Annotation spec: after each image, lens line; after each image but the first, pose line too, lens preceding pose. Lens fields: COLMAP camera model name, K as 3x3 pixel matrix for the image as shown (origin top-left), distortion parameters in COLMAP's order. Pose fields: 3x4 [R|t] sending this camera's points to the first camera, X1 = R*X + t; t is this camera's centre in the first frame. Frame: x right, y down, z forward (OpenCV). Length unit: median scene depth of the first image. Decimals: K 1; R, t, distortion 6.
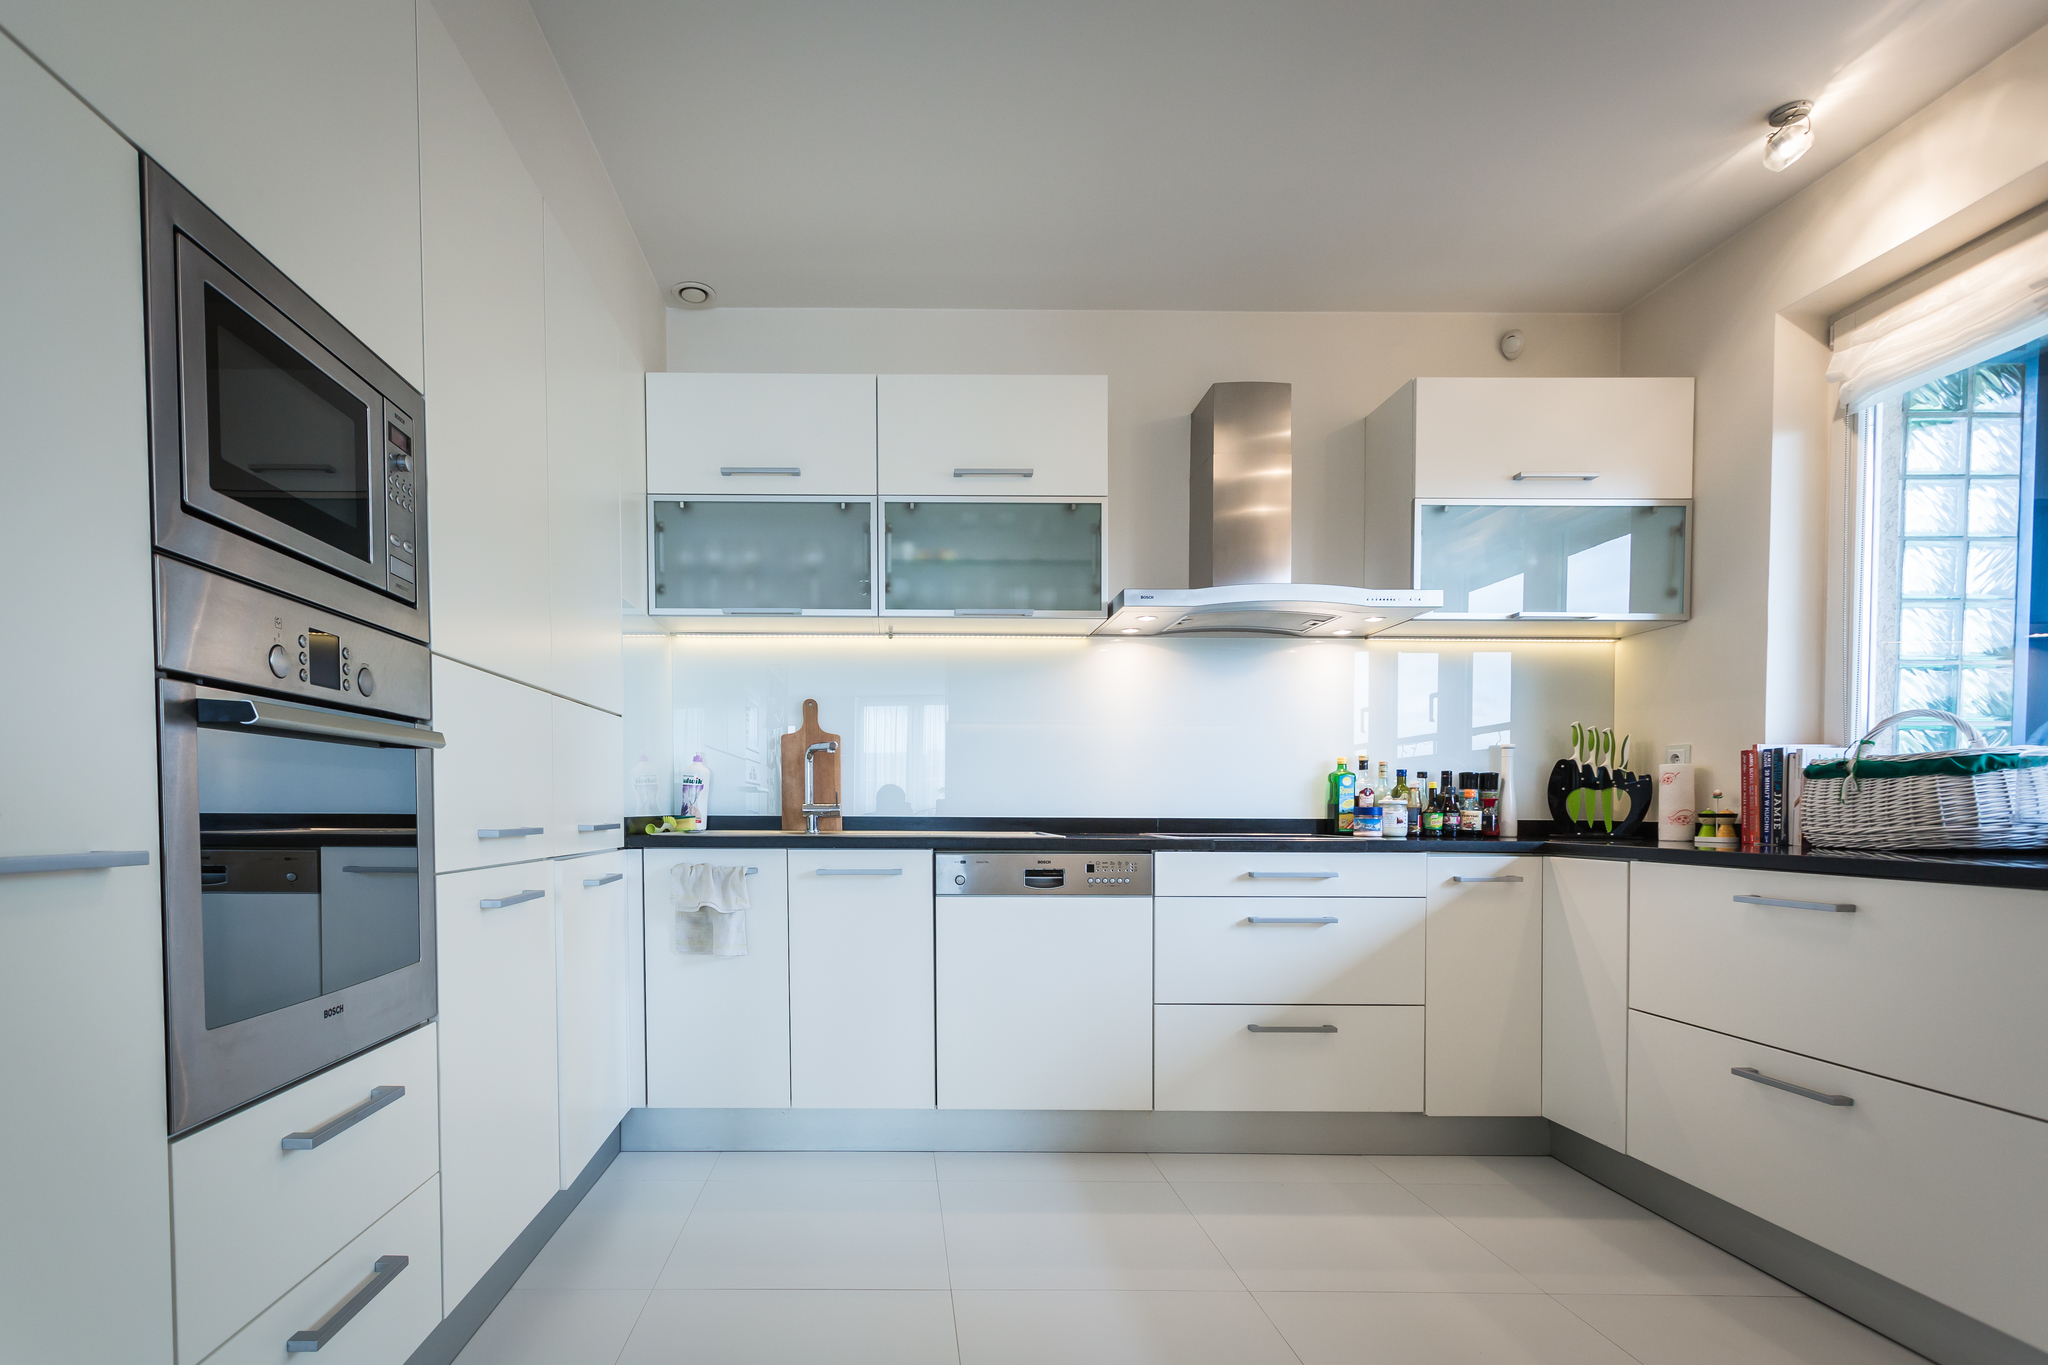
lens RADIAL K [[996.1, 0, 903.3], [0, 996.1, 829.1], [0, 0, 1]] dist [0.006636, -0.000525]
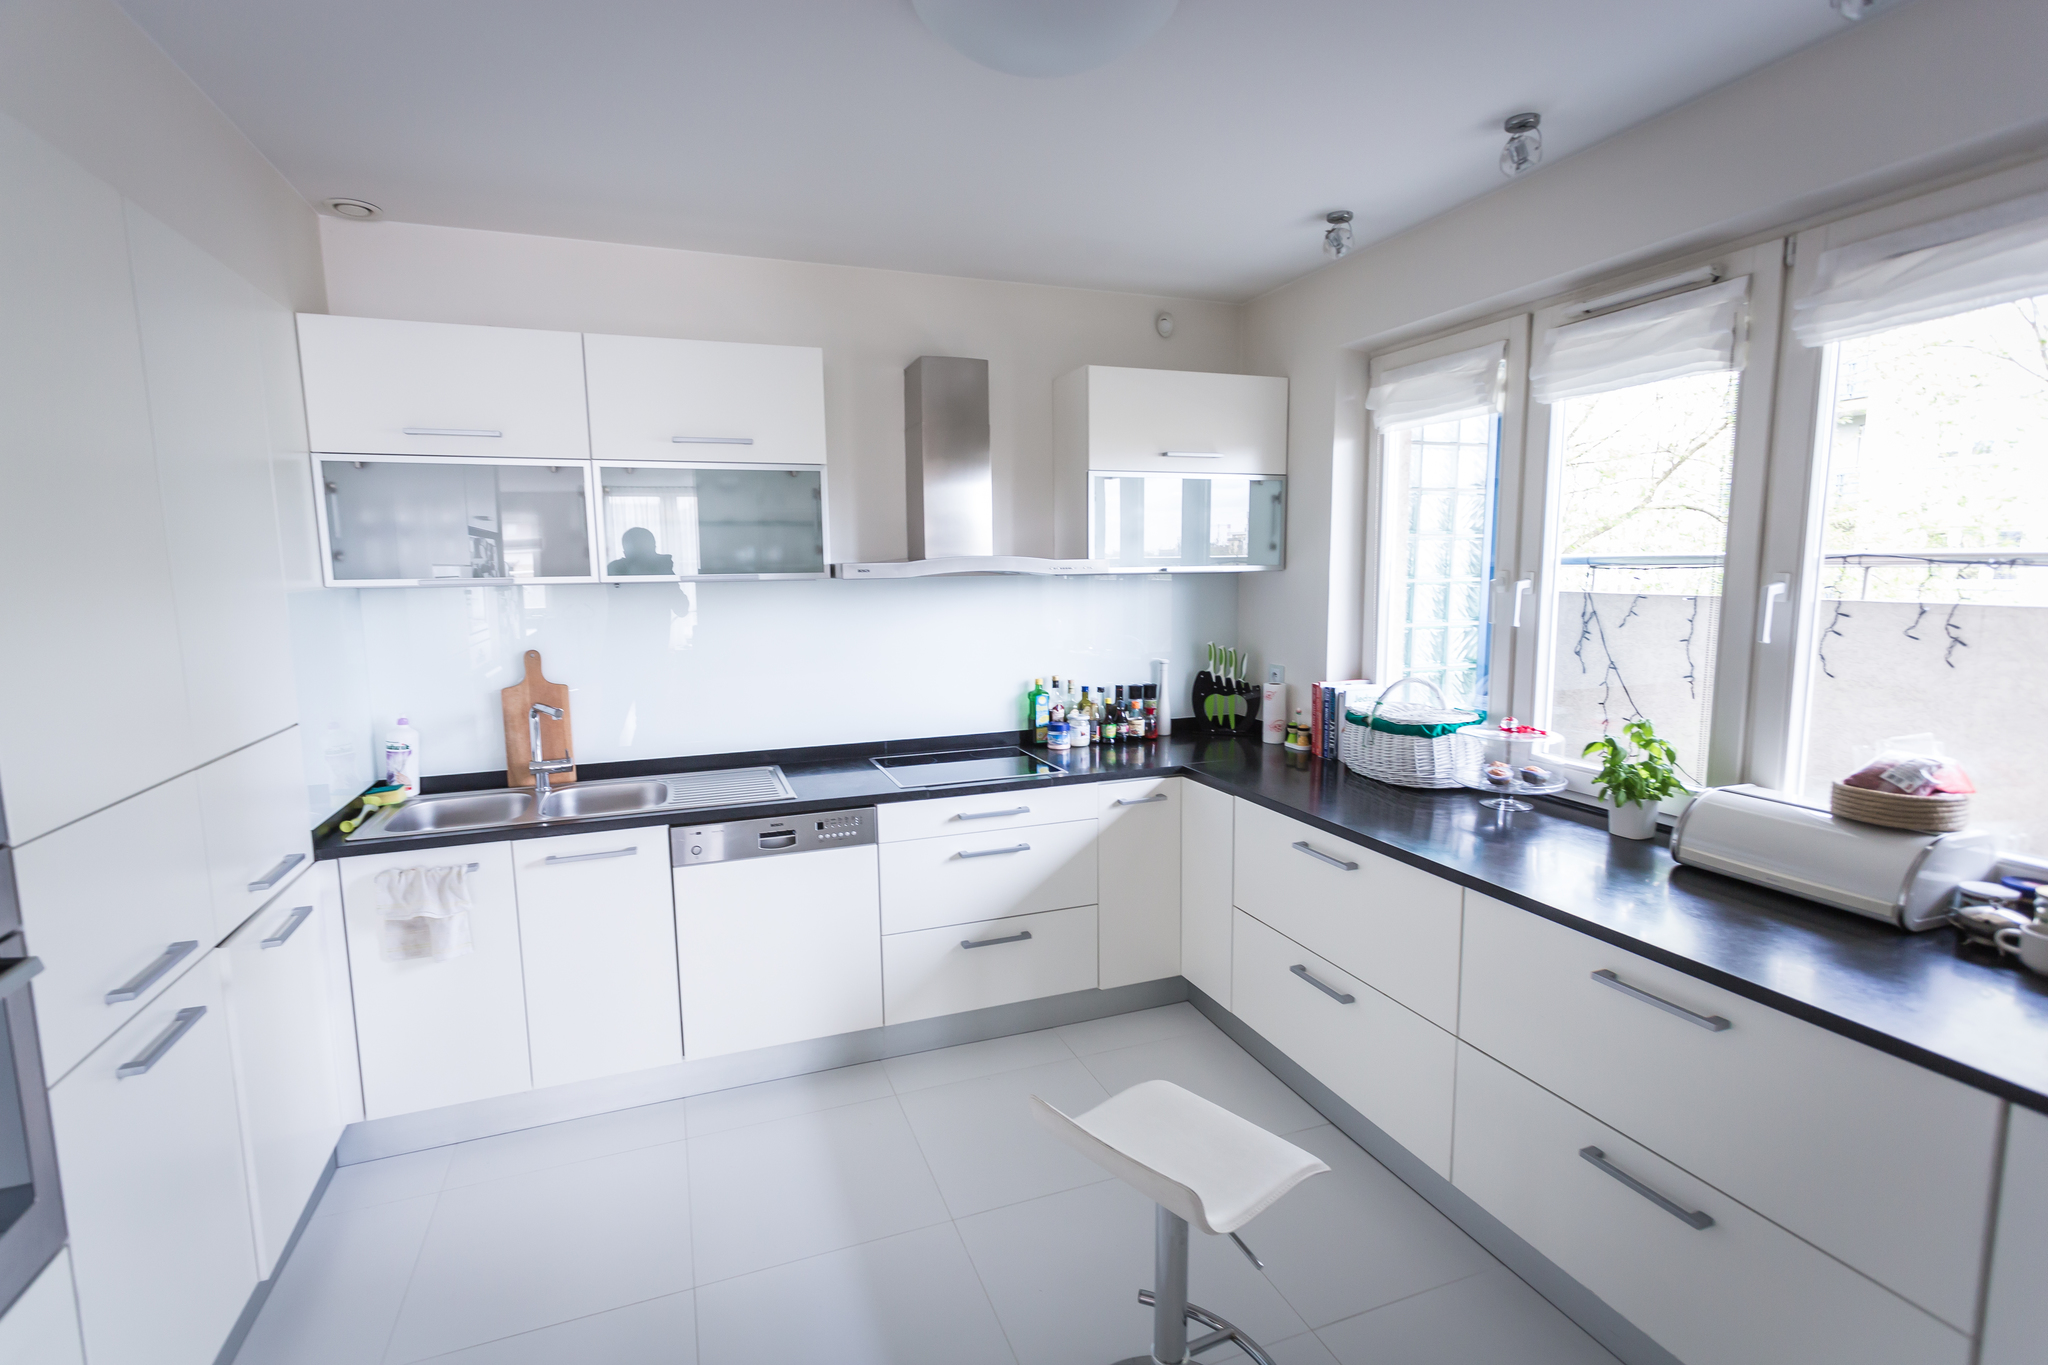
lens RADIAL K [[948.5, 0, 1014.5], [0, 948.5, 681.8], [0, 0, 1]] dist [0.001377, 0.001530]
pose [[0.937772, -0.052991, 0.343185, 0.035820], [0.018845, 0.994598, 0.102081, -0.214676], [-0.346740, -0.089262, 0.933704, -0.036033]]
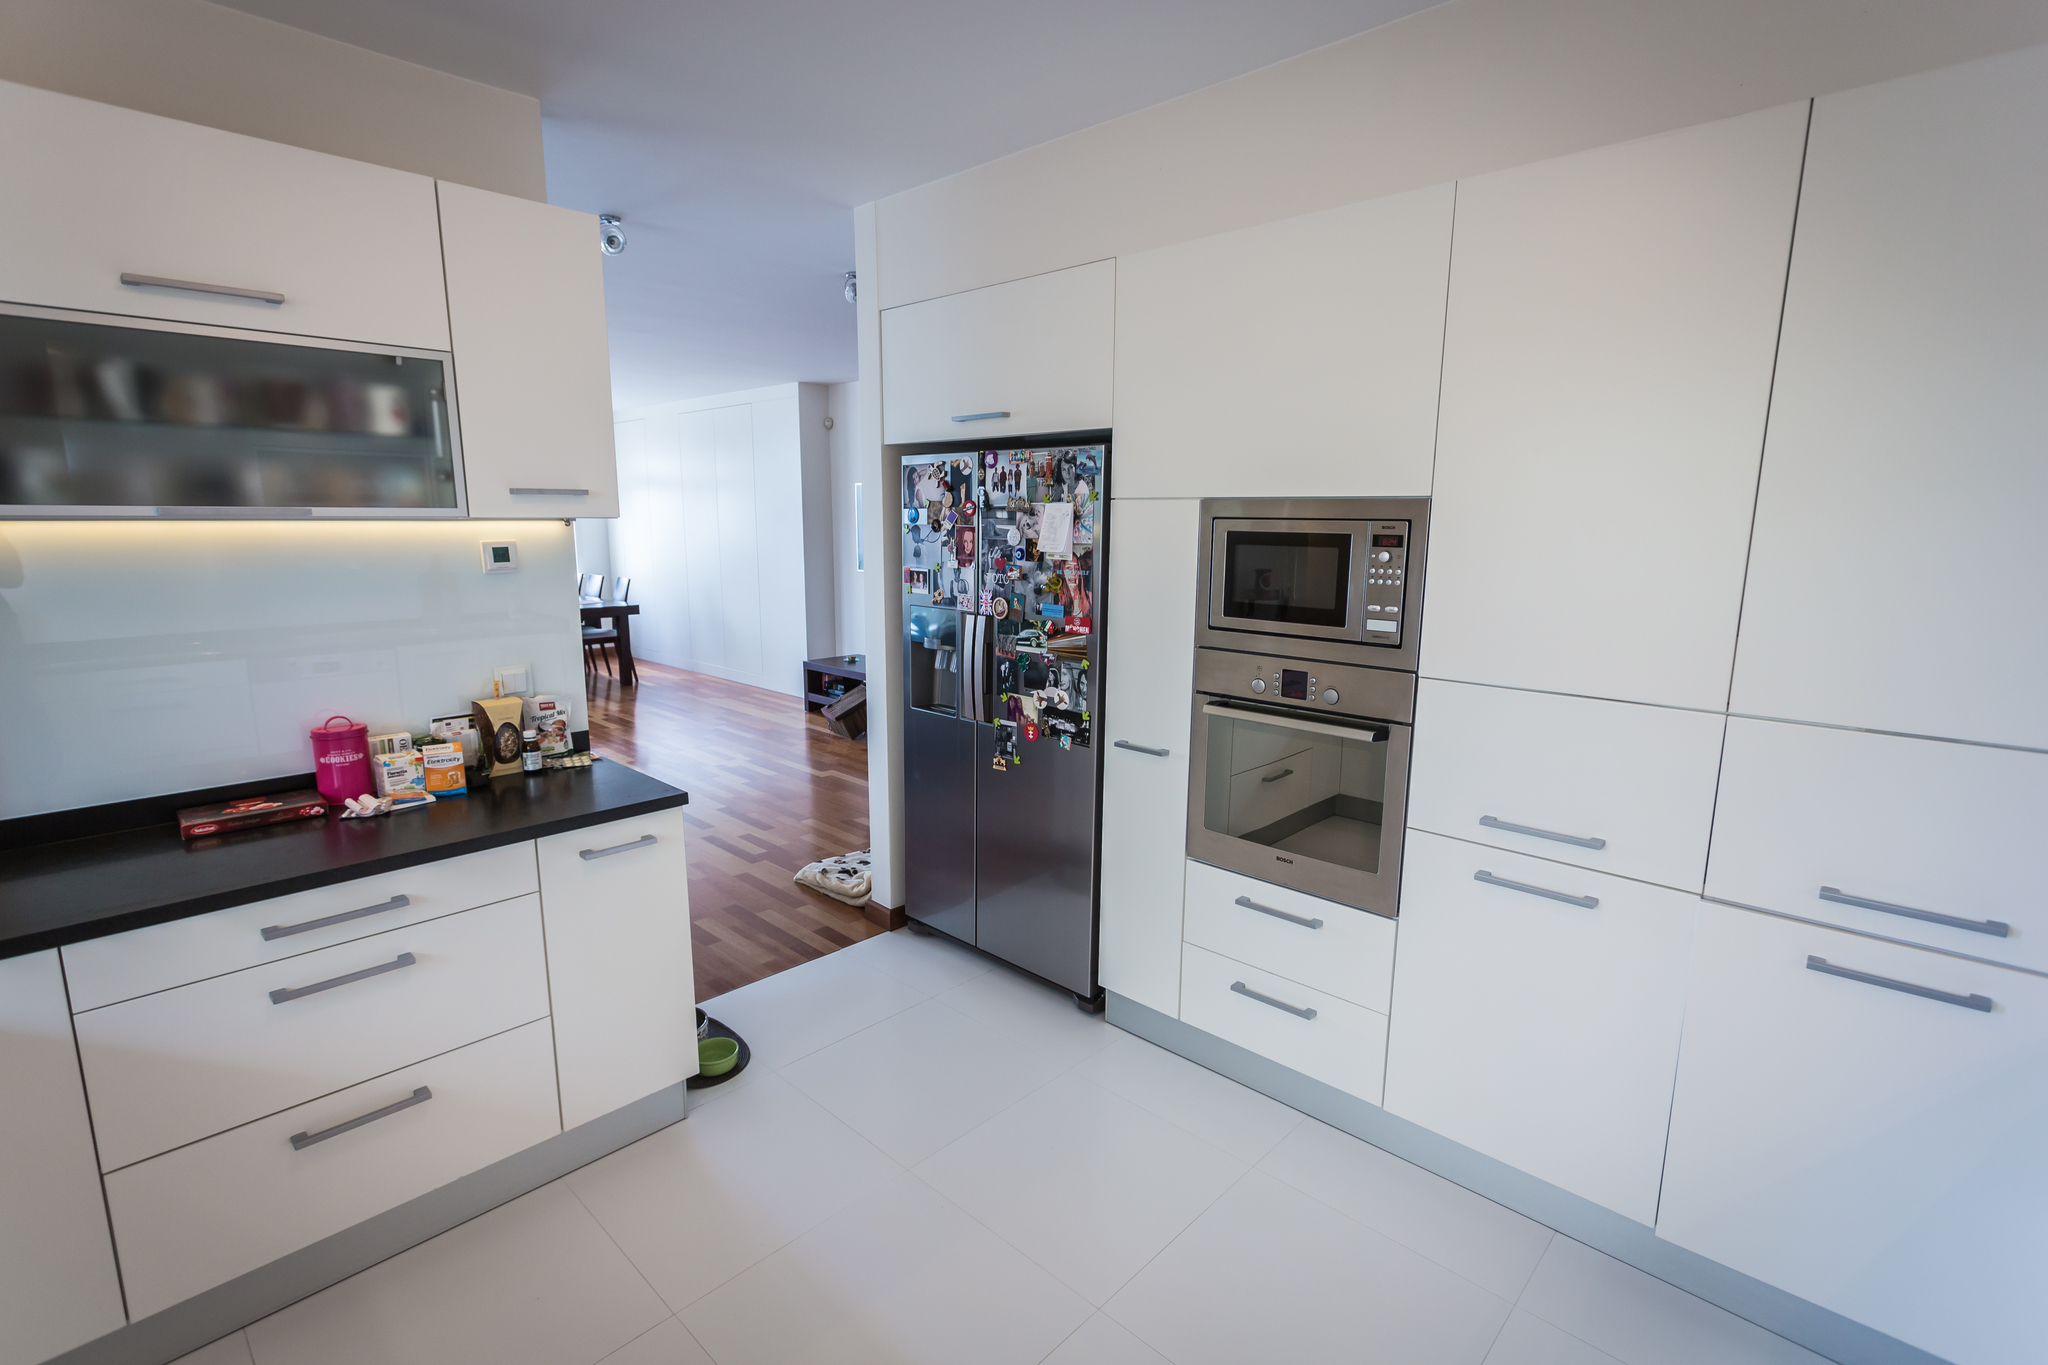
lens RADIAL K [[996.1, 0, 1030.0], [0, 996.1, 689.1], [0, 0, 1]] dist [0.006636, -0.000525]
pose [[-0.705596, 0.120603, -0.698276, 0.505135], [-0.025120, 0.980534, 0.194737, -0.234393], [0.708169, 0.154946, -0.688831, 0.879733]]
